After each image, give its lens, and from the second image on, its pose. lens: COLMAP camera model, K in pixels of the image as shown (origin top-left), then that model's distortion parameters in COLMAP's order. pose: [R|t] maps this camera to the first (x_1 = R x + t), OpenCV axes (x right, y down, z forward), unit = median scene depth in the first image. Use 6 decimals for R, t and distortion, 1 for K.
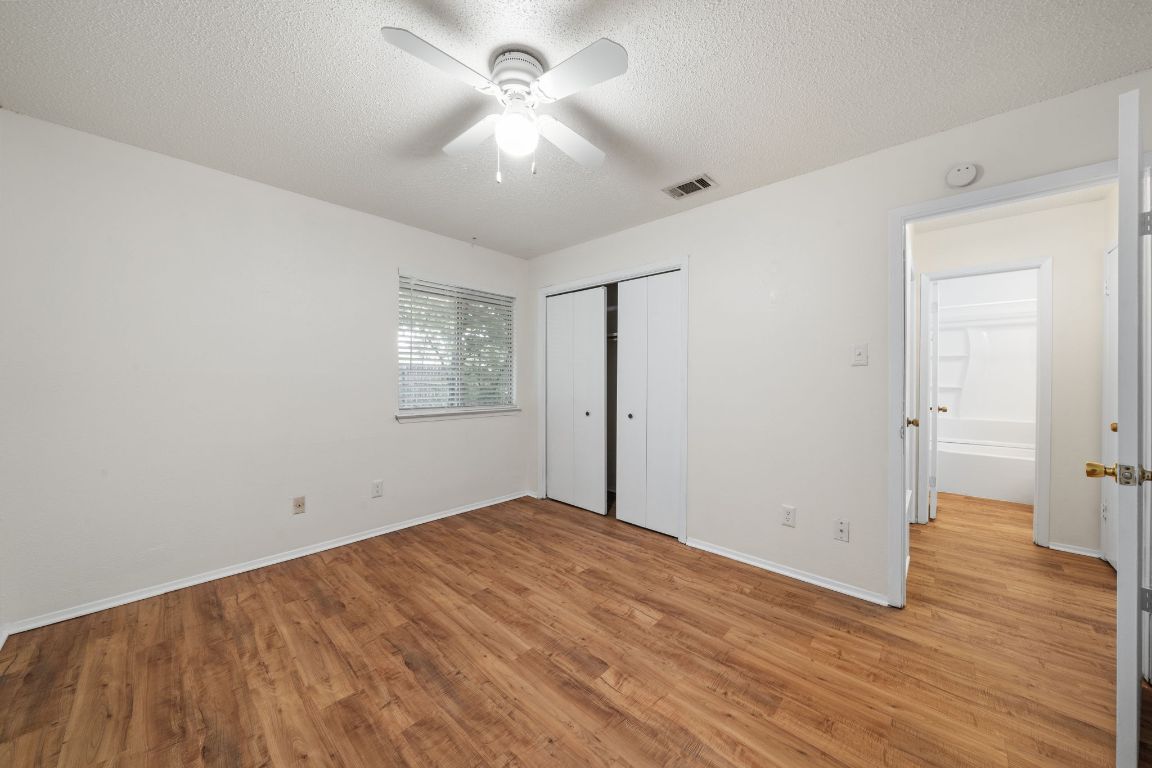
lens RADIAL K [[395.4, 0, 582.3], [0, 395.4, 381.6], [0, 0, 1]] dist [-0.002884, -0.000277]
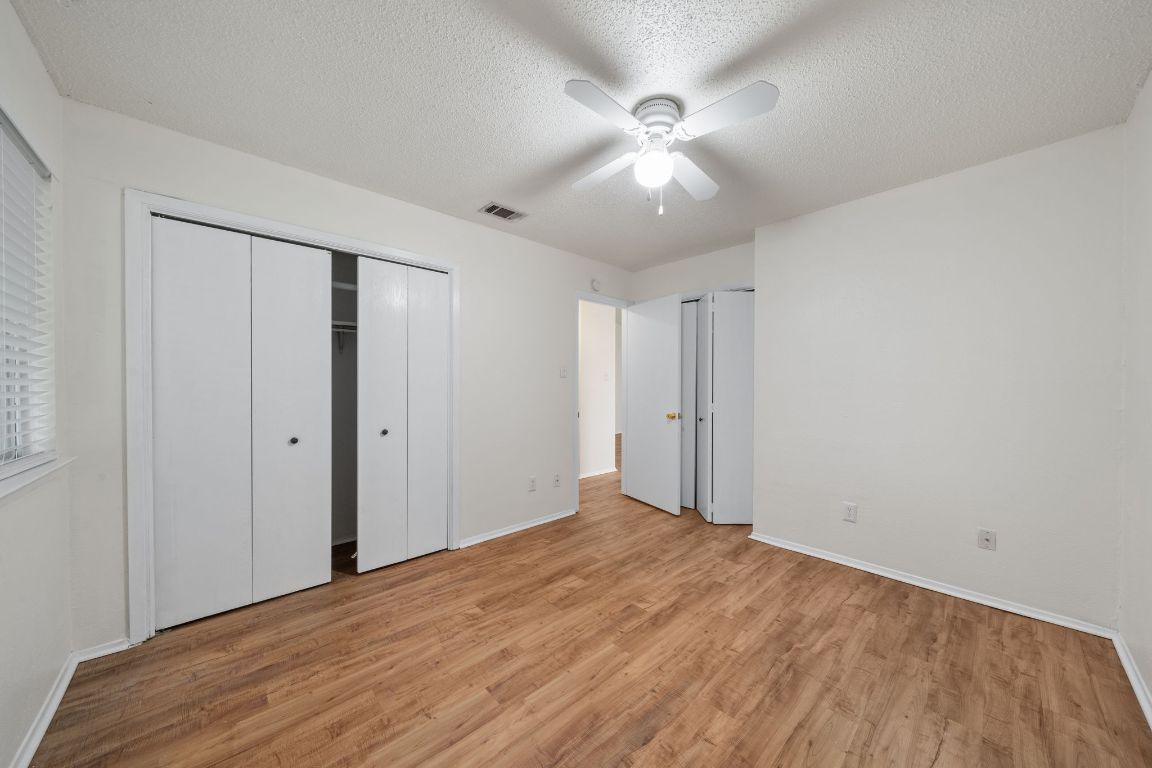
lens RADIAL K [[395.4, 0, 576.3], [0, 395.4, 387.8], [0, 0, 1]] dist [-0.002884, -0.000277]
pose [[0.081551, -0.009794, 0.996621, -1.106011], [0.006660, 0.999935, 0.009282, -0.011129], [-0.996647, 0.005880, 0.081611, 0.950577]]
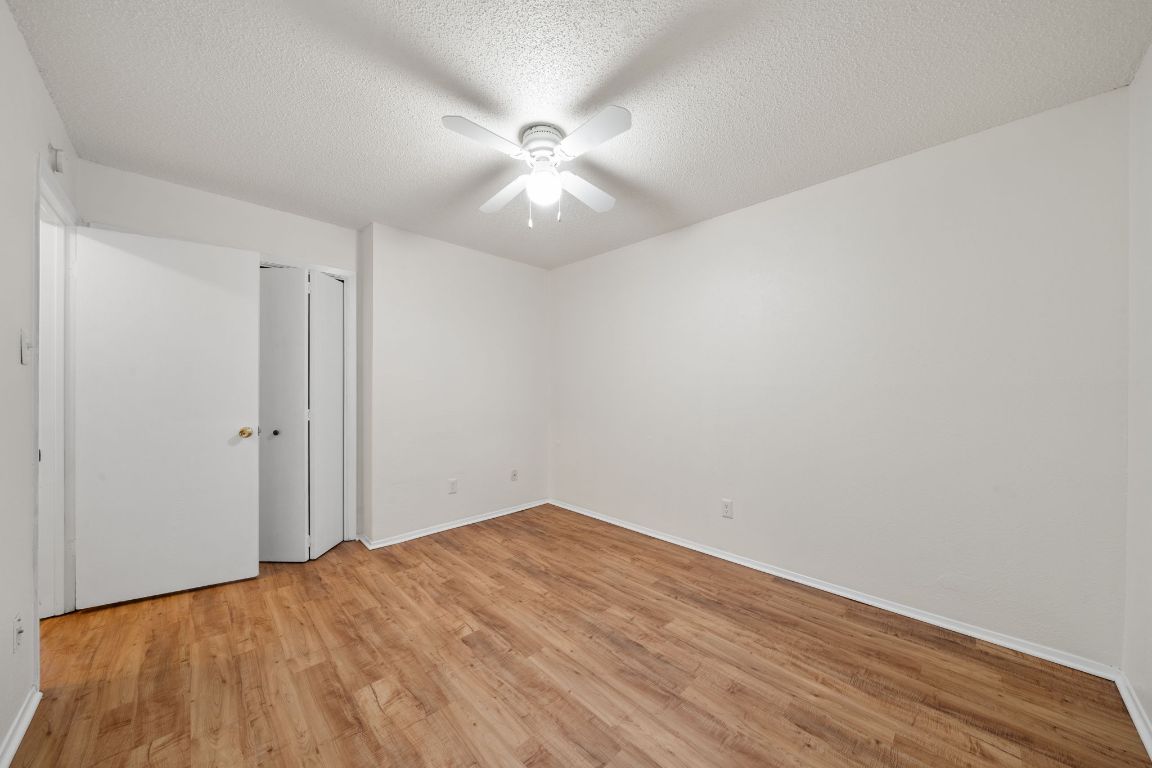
lens RADIAL K [[395.4, 0, 576.8], [0, 395.4, 391.9], [0, 0, 1]] dist [-0.002884, -0.000277]
pose [[-0.998514, -0.007012, 0.054043, -0.284869], [-0.006122, 0.999843, 0.016613, -0.012472], [-0.054151, 0.016257, -0.998400, 1.866963]]
